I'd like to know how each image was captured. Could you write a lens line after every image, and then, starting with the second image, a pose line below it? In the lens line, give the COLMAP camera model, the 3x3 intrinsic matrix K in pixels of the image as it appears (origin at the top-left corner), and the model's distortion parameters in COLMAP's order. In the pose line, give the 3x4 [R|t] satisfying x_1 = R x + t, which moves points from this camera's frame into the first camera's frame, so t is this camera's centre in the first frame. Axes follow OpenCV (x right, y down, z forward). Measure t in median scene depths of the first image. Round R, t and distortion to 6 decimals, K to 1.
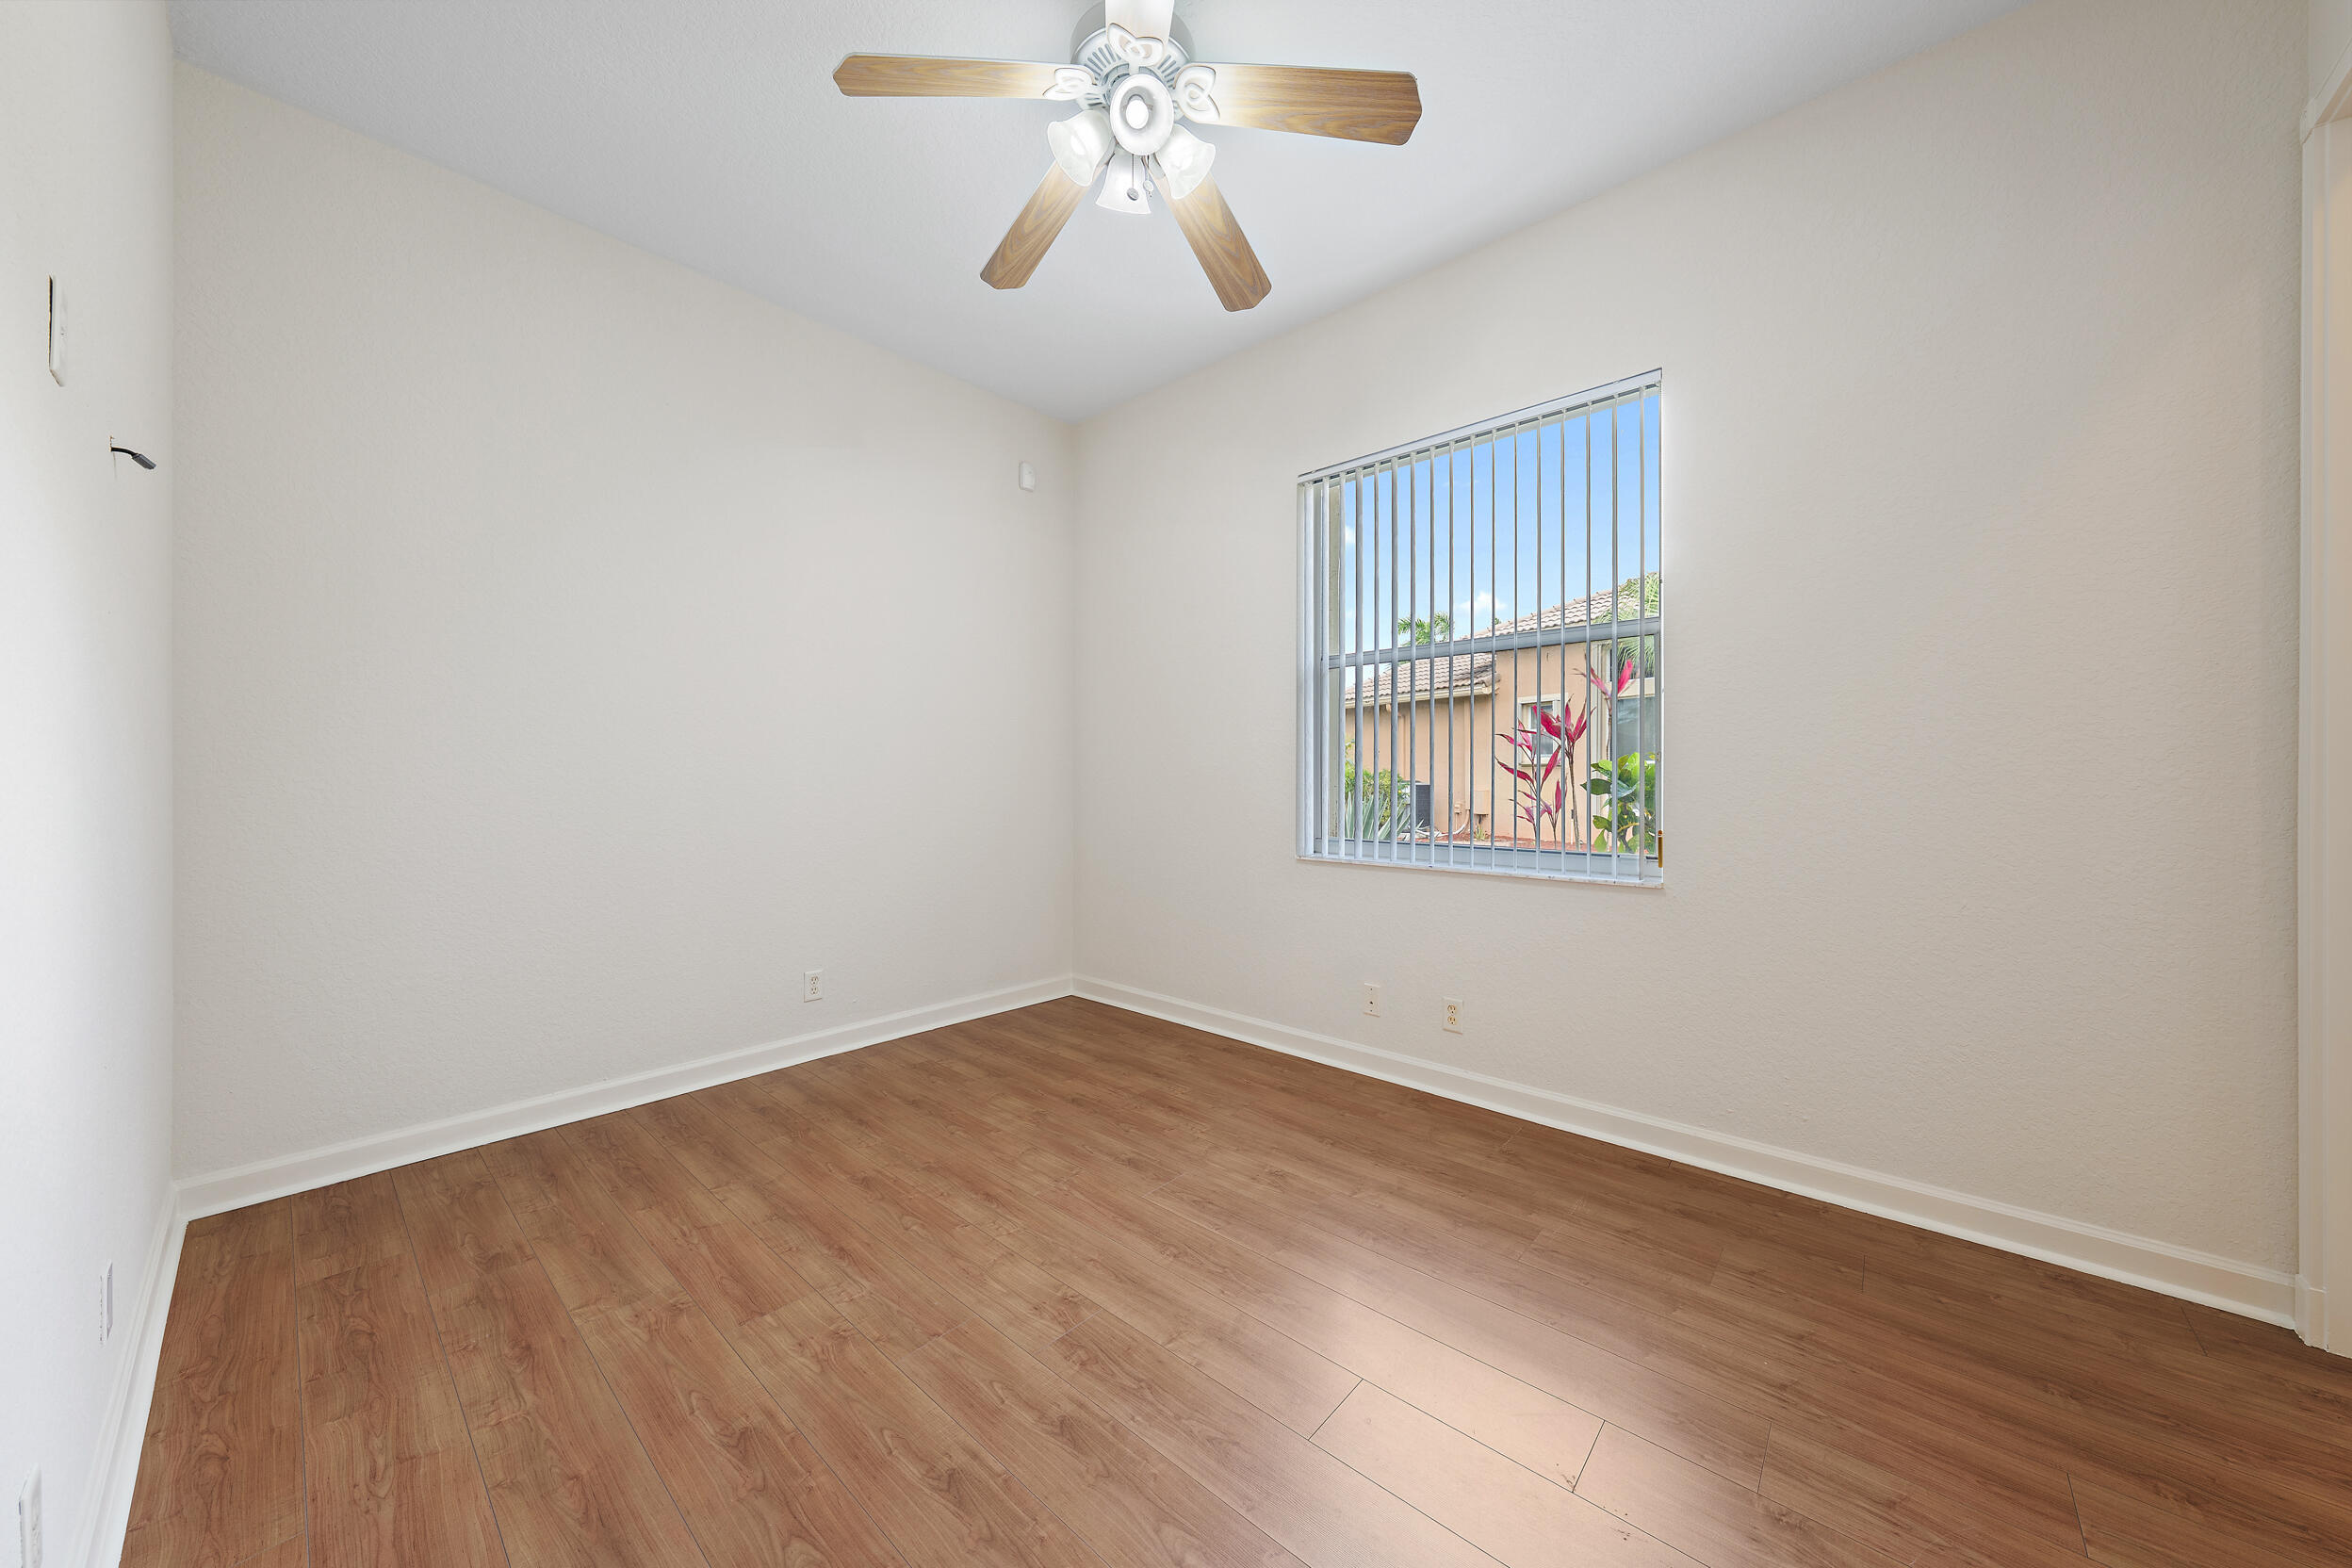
lens RADIAL K [[829.0, 0, 1179.3], [0, 829.0, 772.3], [0, 0, 1]] dist [0.001321, 0.000159]
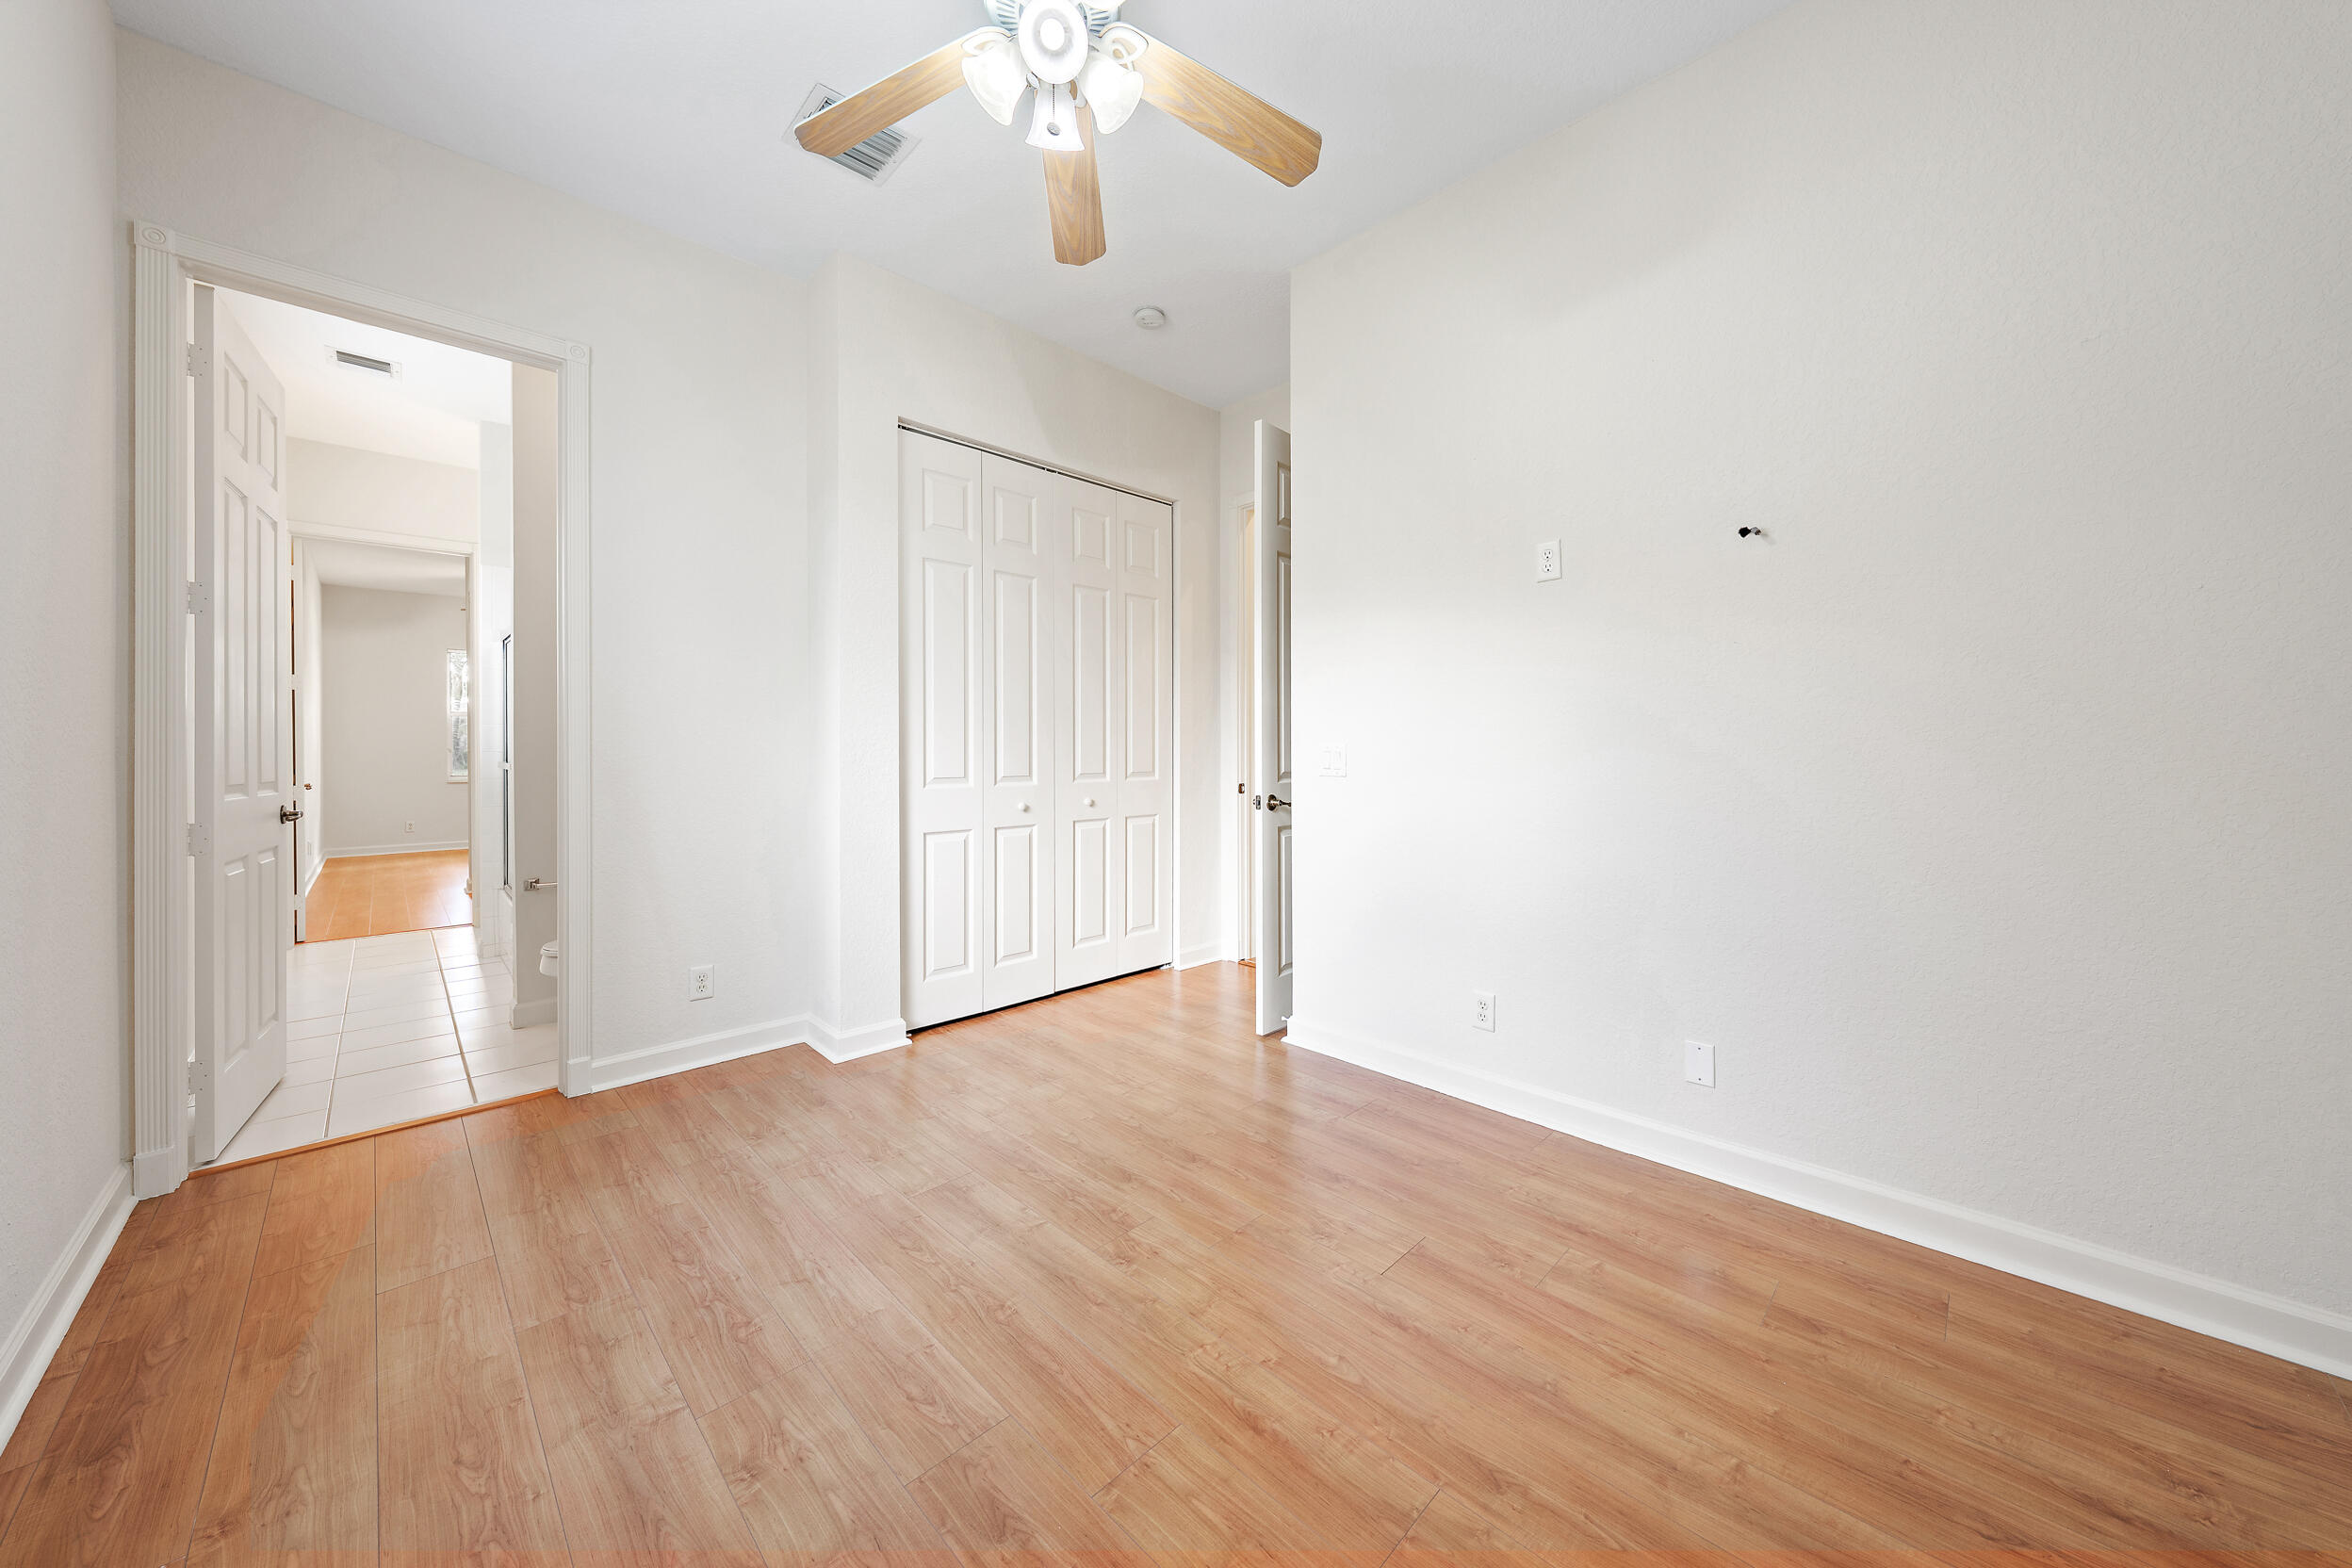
lens RADIAL K [[804.6, 0, 1185.8], [0, 804.6, 769.6], [0, 0, 1]] dist [-0.011229, -0.000028]
pose [[-0.998202, 0.000744, 0.059930, -0.254021], [0.001858, 0.999827, 0.018528, 0.011741], [-0.059905, 0.018606, -0.998031, 1.869982]]
